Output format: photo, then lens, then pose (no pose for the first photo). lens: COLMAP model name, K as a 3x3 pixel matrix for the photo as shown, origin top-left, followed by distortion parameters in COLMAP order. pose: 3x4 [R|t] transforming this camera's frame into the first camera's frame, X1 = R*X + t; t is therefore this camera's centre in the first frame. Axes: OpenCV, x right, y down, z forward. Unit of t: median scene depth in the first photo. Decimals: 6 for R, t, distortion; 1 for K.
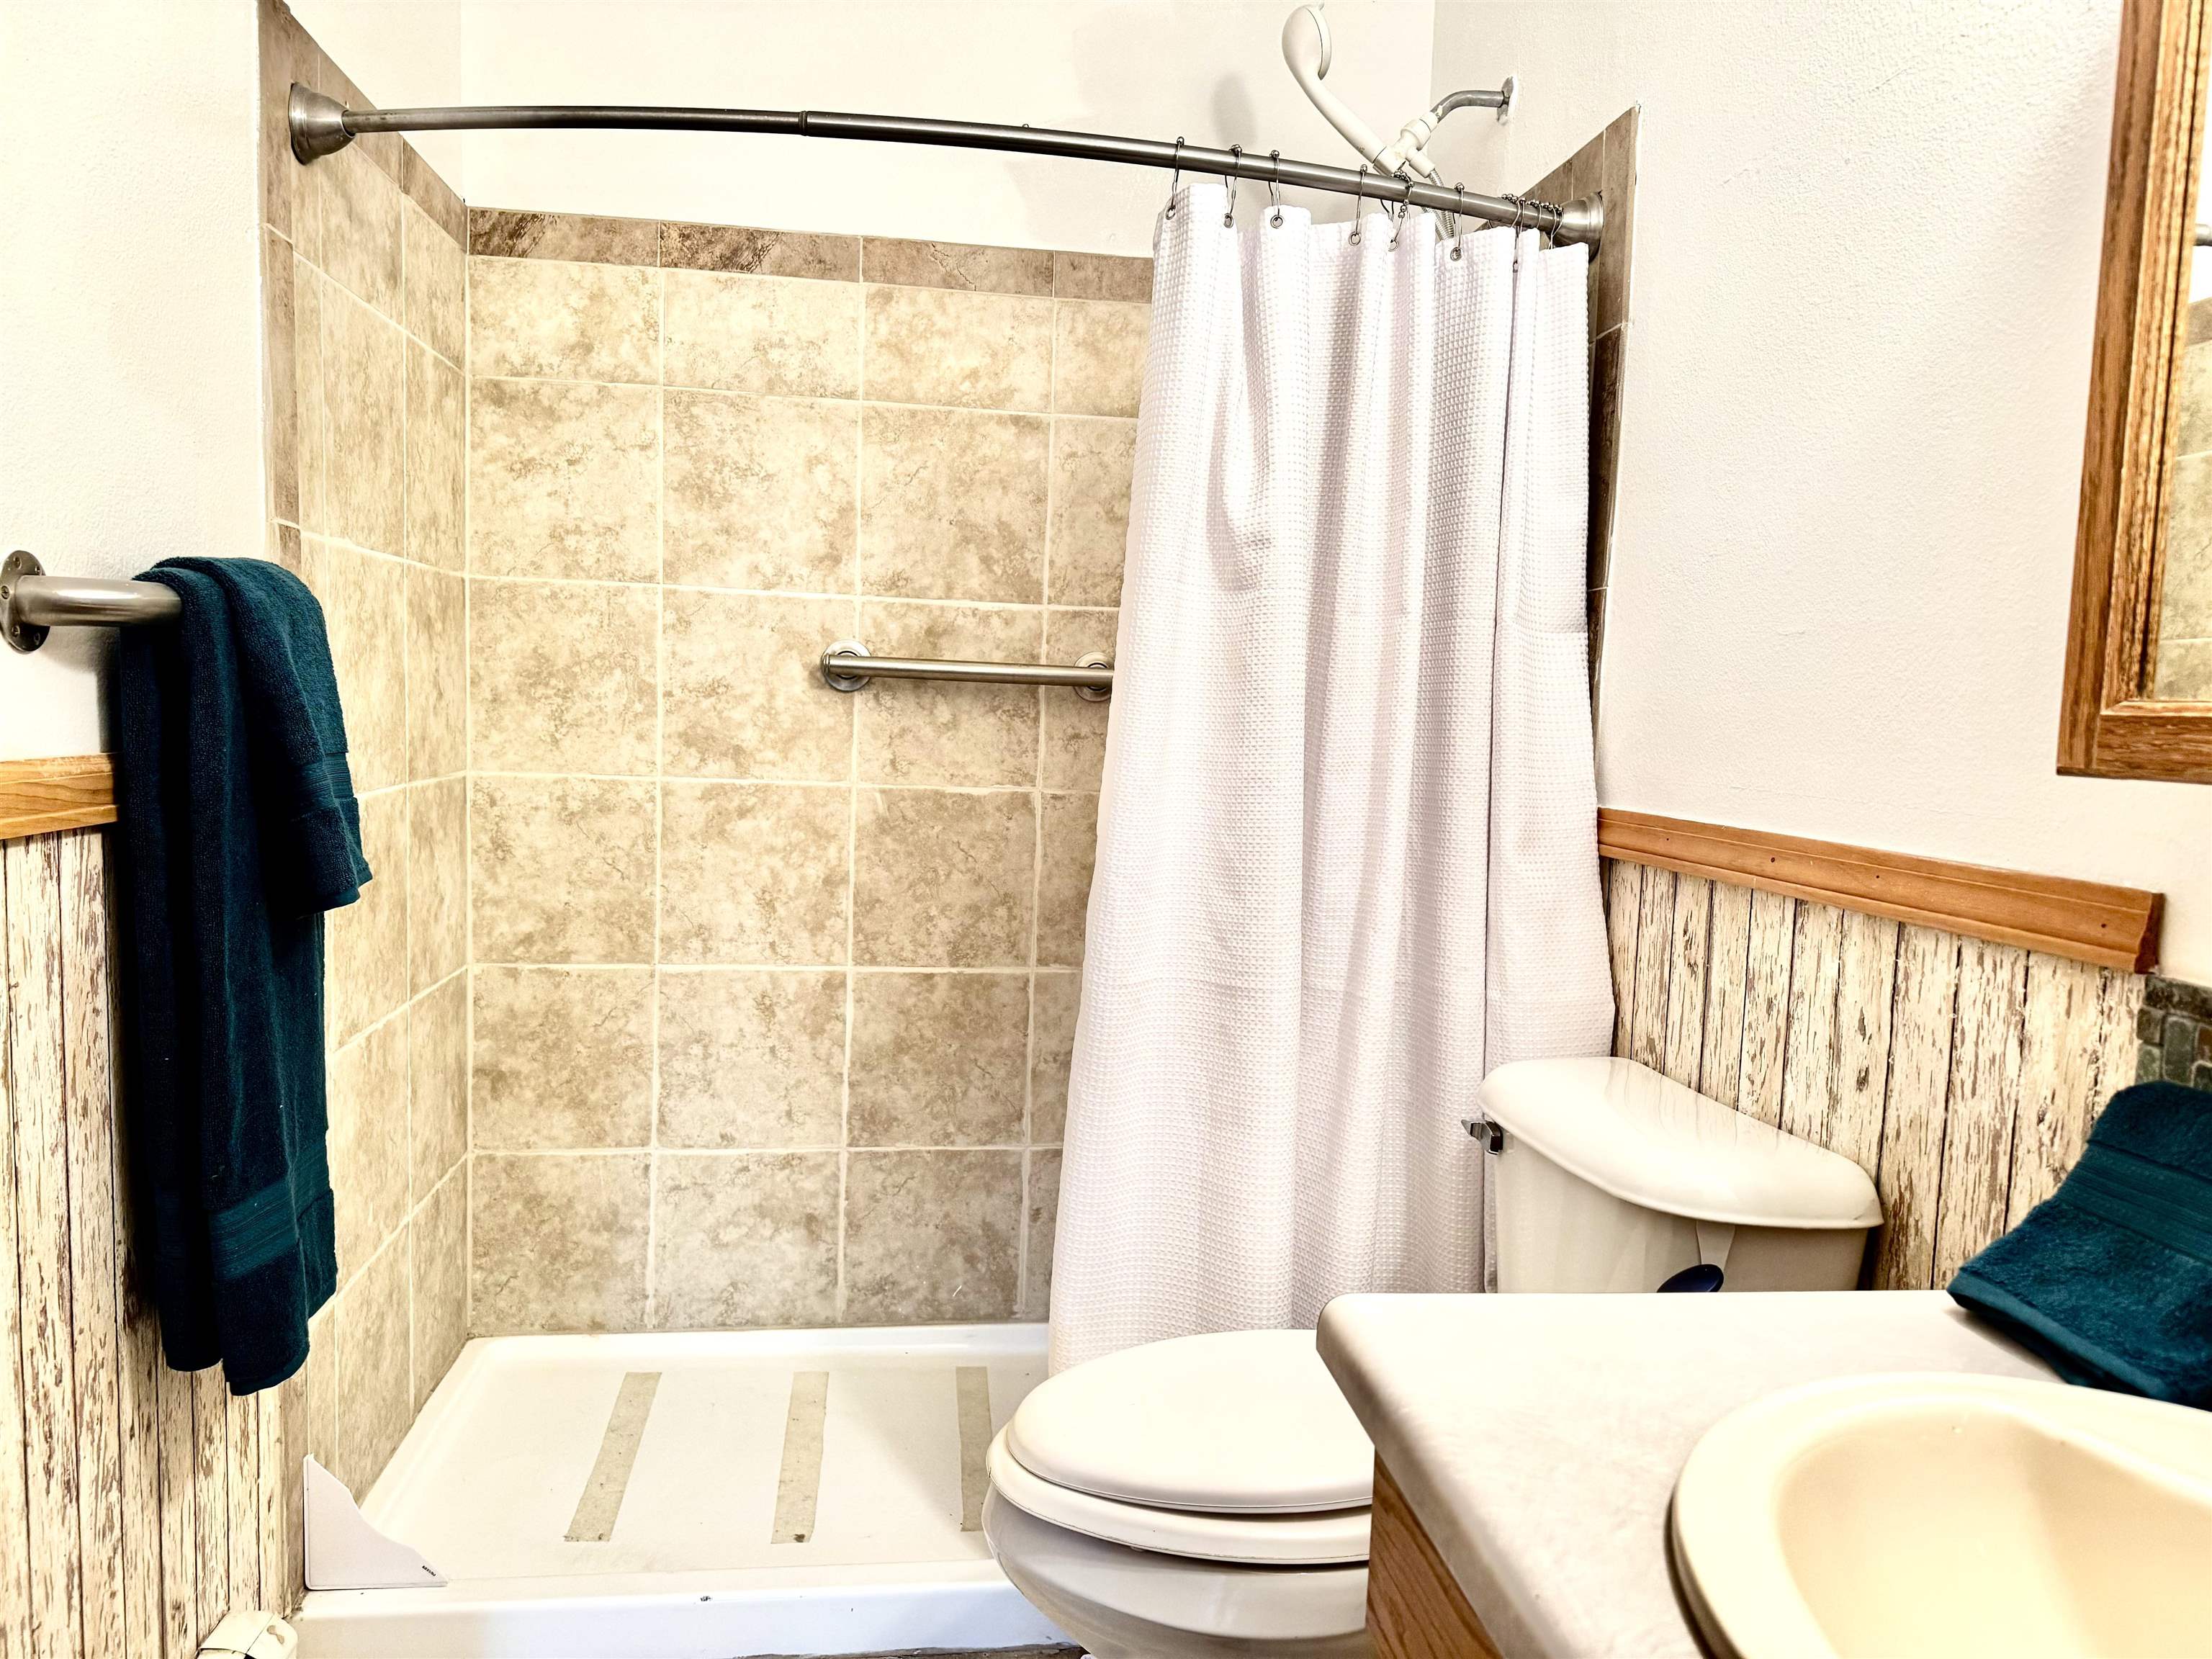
lens RADIAL K [[1550.8, 0, 1108.1], [0, 1550.8, 839.2], [0, 0, 1]] dist [0.113765, -0.139368]
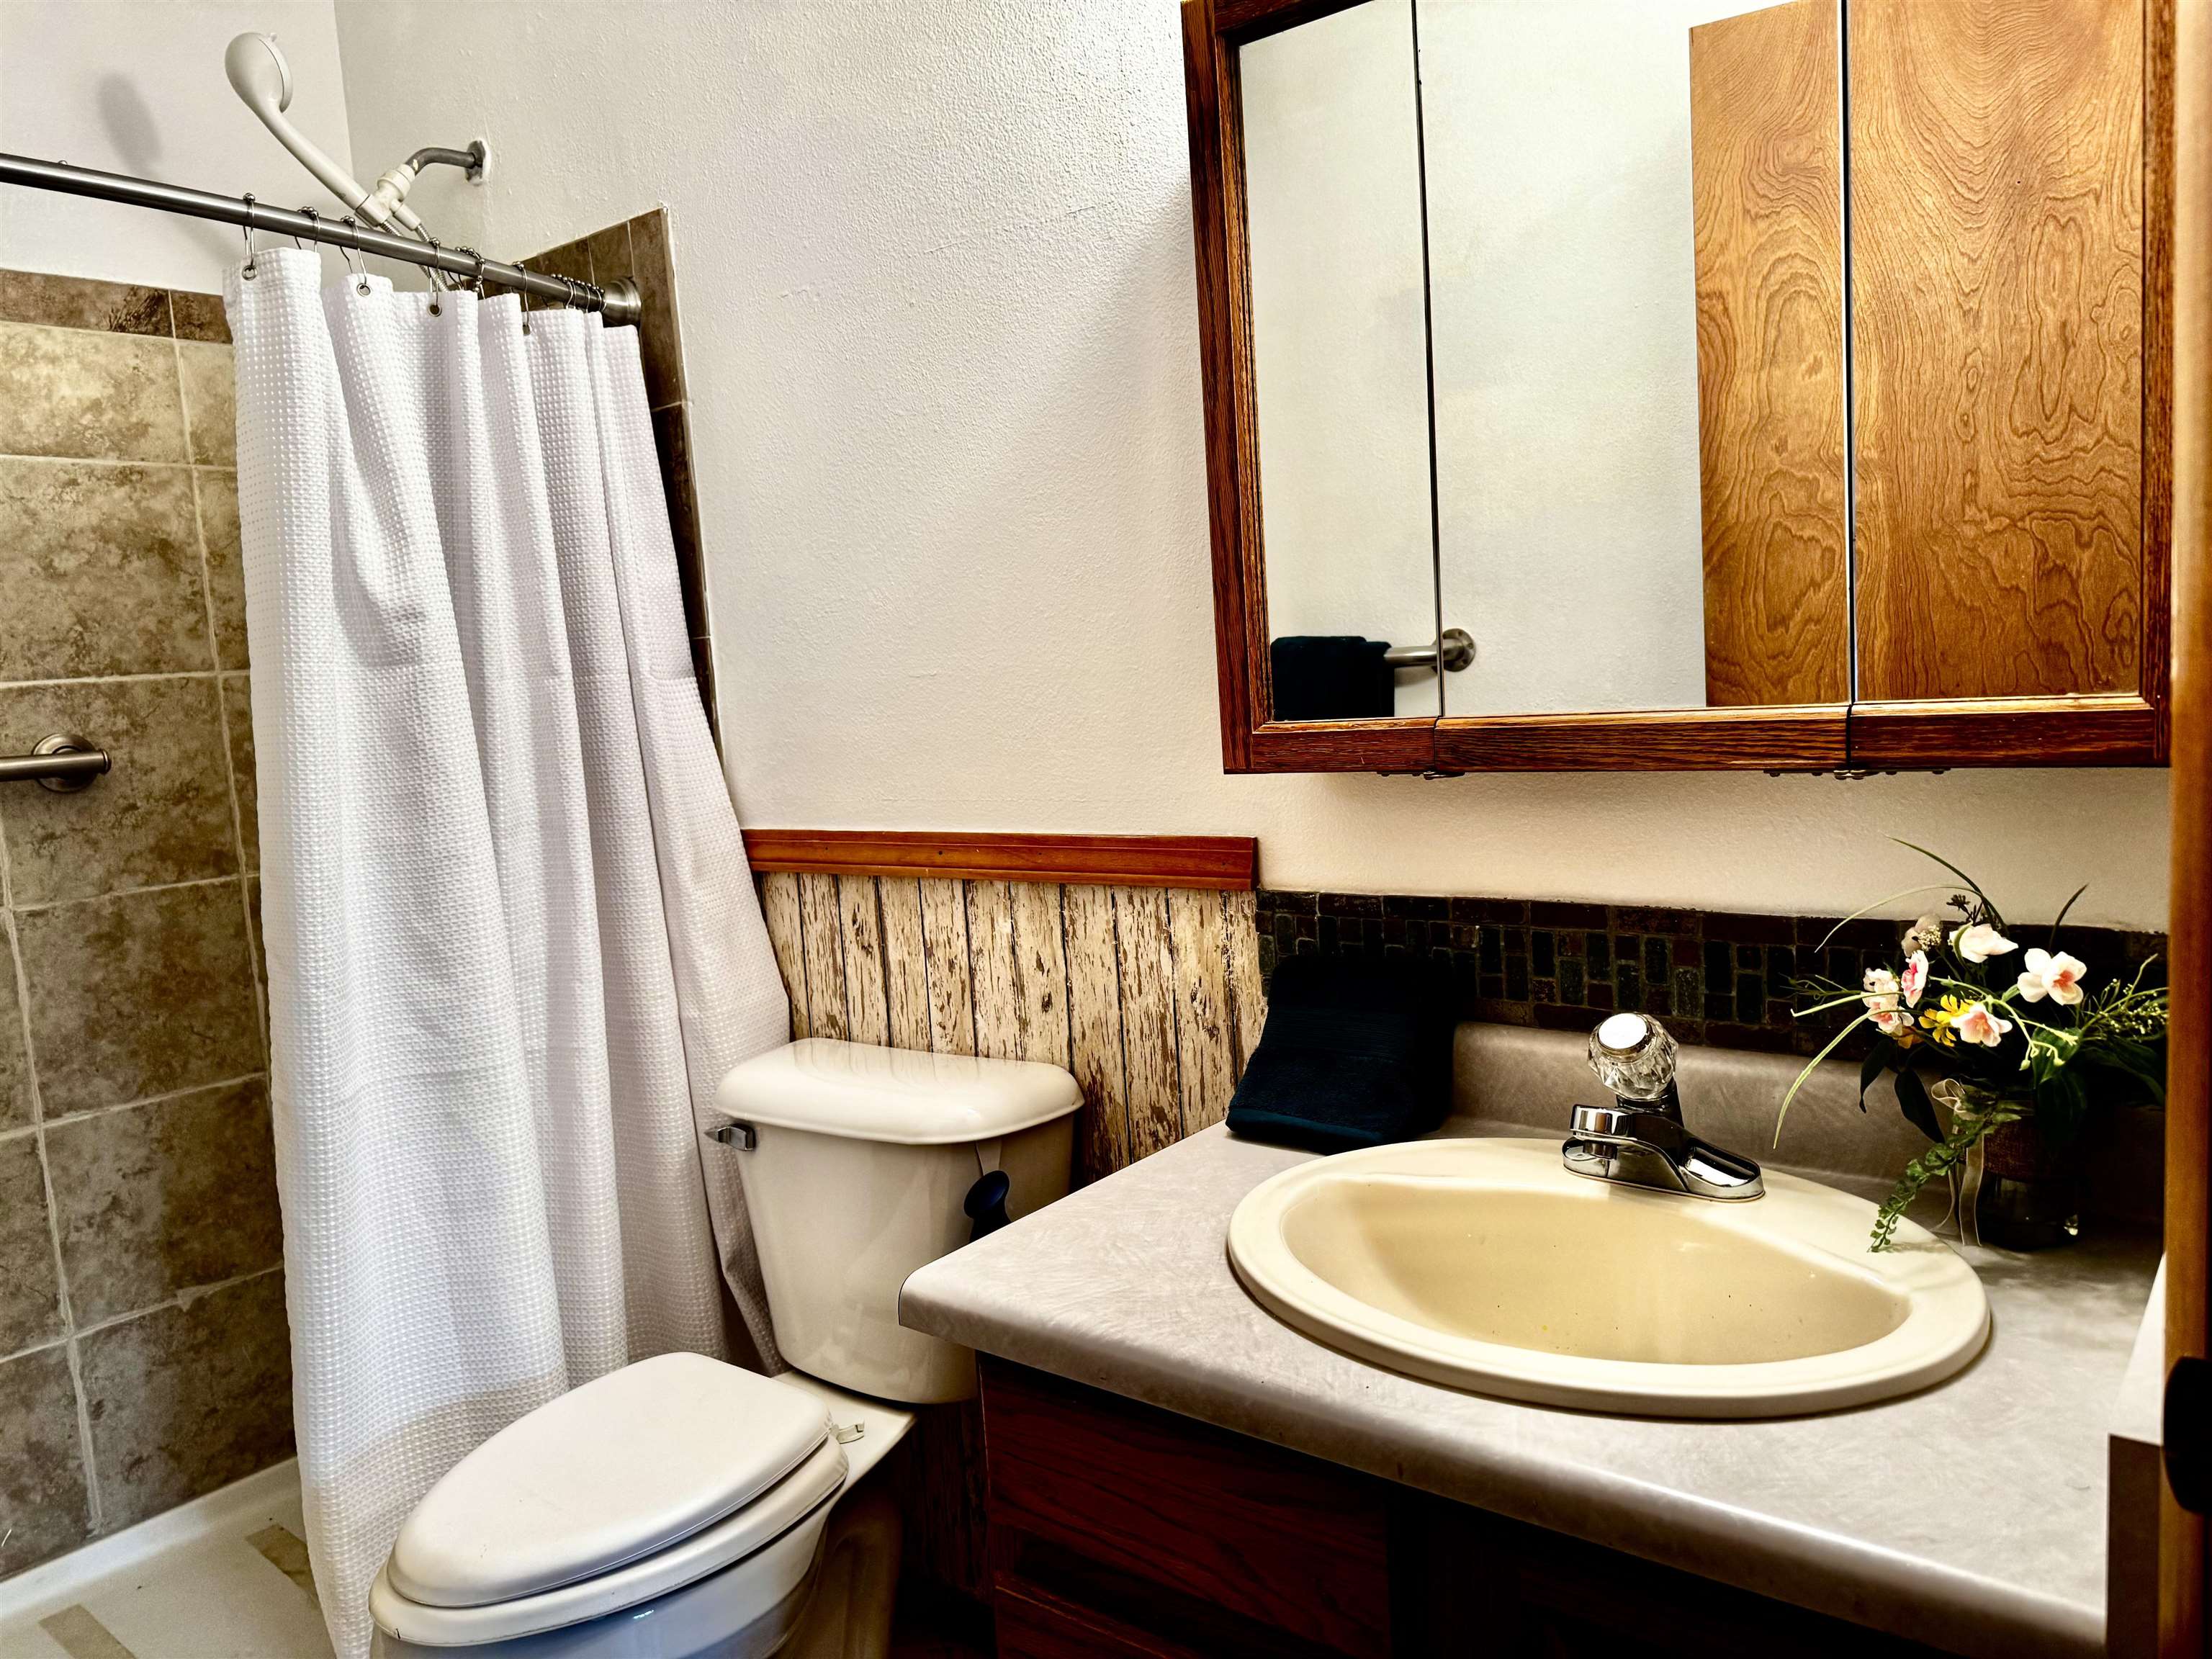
lens RADIAL K [[1537.9, 0, 1116.7], [0, 1537.9, 827.6], [0, 0, 1]] dist [0.136322, -0.165936]
pose [[0.708923, -0.158175, 0.687320, -0.323385], [0.153674, 0.985755, 0.068351, -0.068418], [-0.688341, 0.057168, 0.723131, -0.001445]]
